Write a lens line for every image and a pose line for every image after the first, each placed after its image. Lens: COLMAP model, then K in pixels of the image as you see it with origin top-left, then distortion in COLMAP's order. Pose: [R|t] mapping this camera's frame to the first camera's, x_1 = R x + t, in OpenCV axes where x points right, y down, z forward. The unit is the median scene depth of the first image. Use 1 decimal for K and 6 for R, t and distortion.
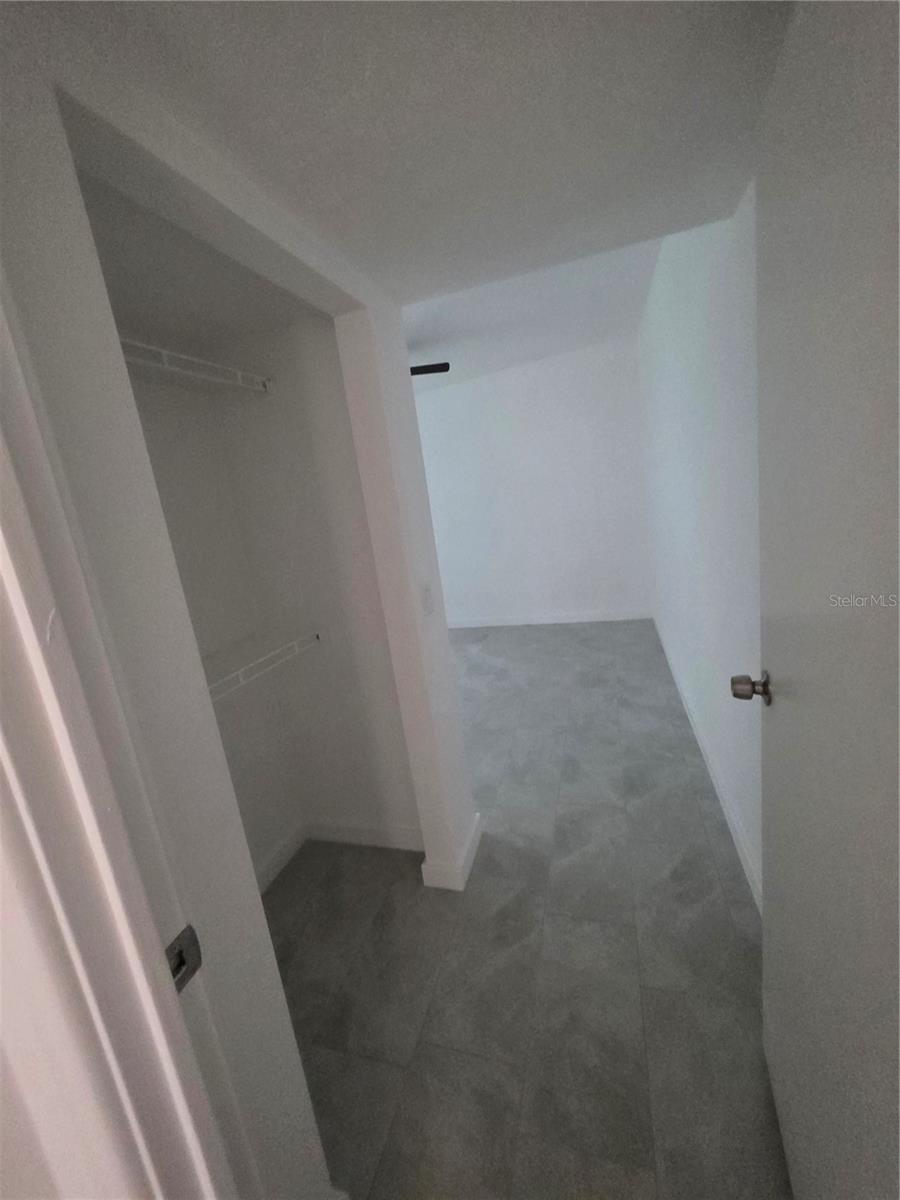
lens RADIAL K [[476.7, 0, 447.7], [0, 476.7, 600.4], [0, 0, 1]] dist [0.001718, -0.000355]
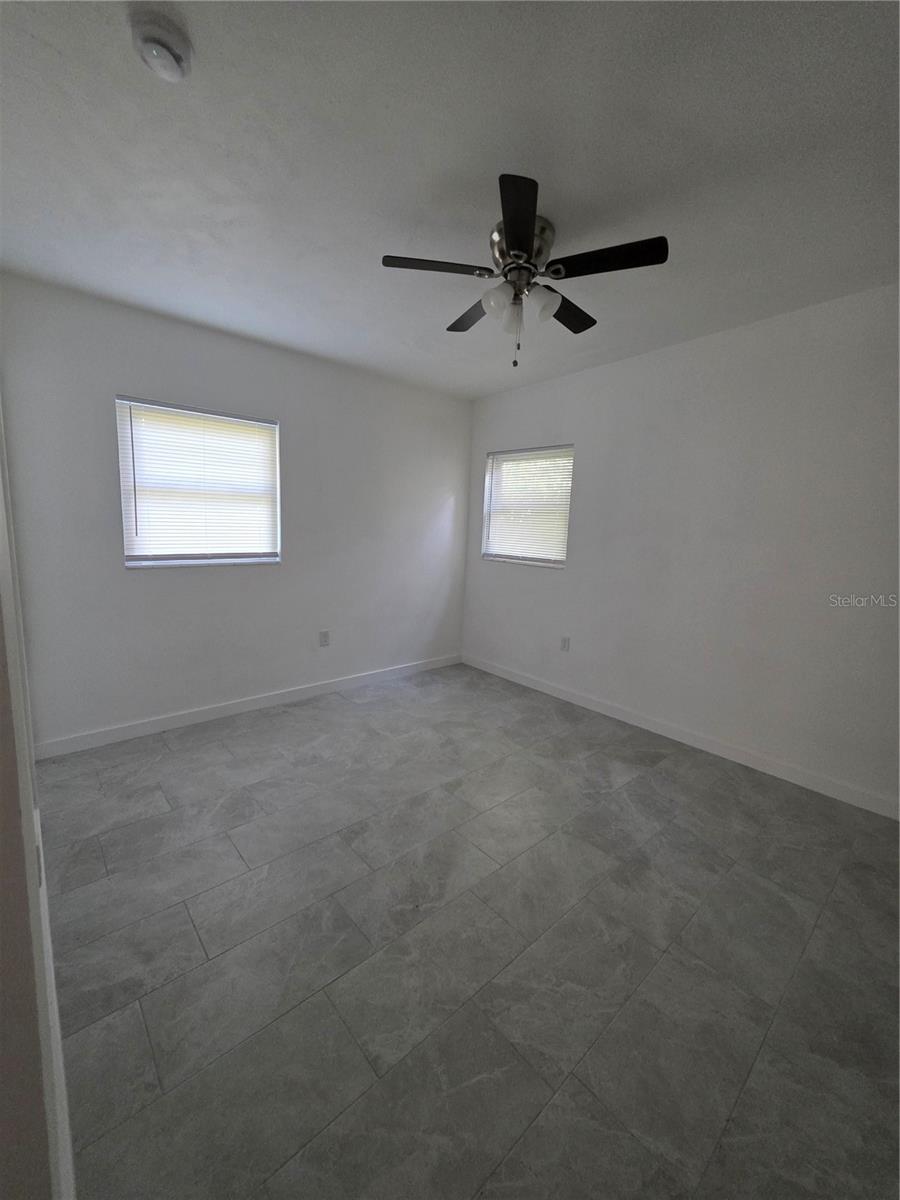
lens RADIAL K [[476.7, 0, 449.3], [0, 476.7, 598.4], [0, 0, 1]] dist [0.001718, -0.000355]
pose [[0.846577, 0.245078, -0.472487, 0.118183], [-0.257048, 0.965559, 0.040270, -0.094433], [0.466083, 0.087361, 0.880417, 0.434113]]
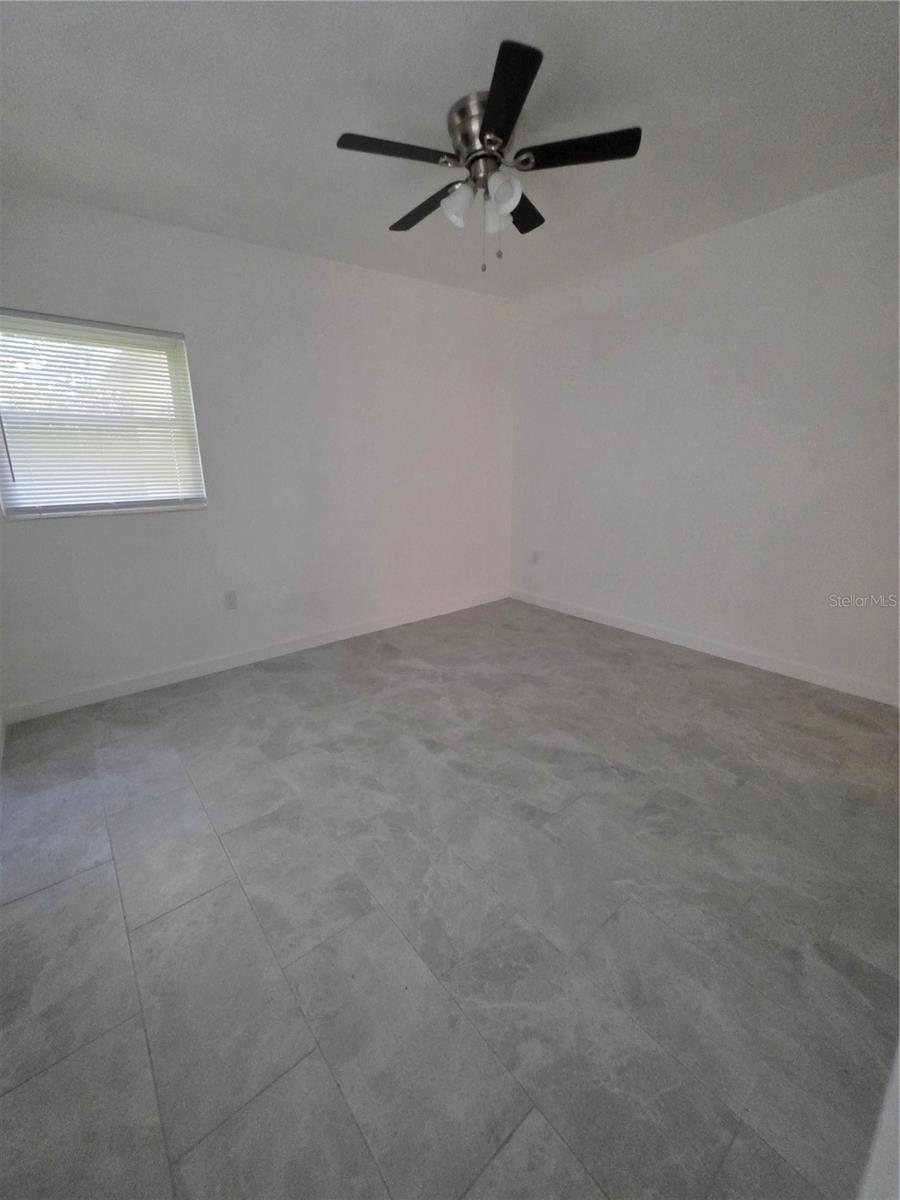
lens RADIAL K [[476.7, 0, 443.6], [0, 476.7, 591.7], [0, 0, 1]] dist [0.001718, -0.000355]
pose [[0.549483, -0.096772, 0.829881, -0.581242], [0.115475, 0.992533, 0.039281, -0.030878], [-0.827486, 0.074247, 0.556555, 0.681589]]
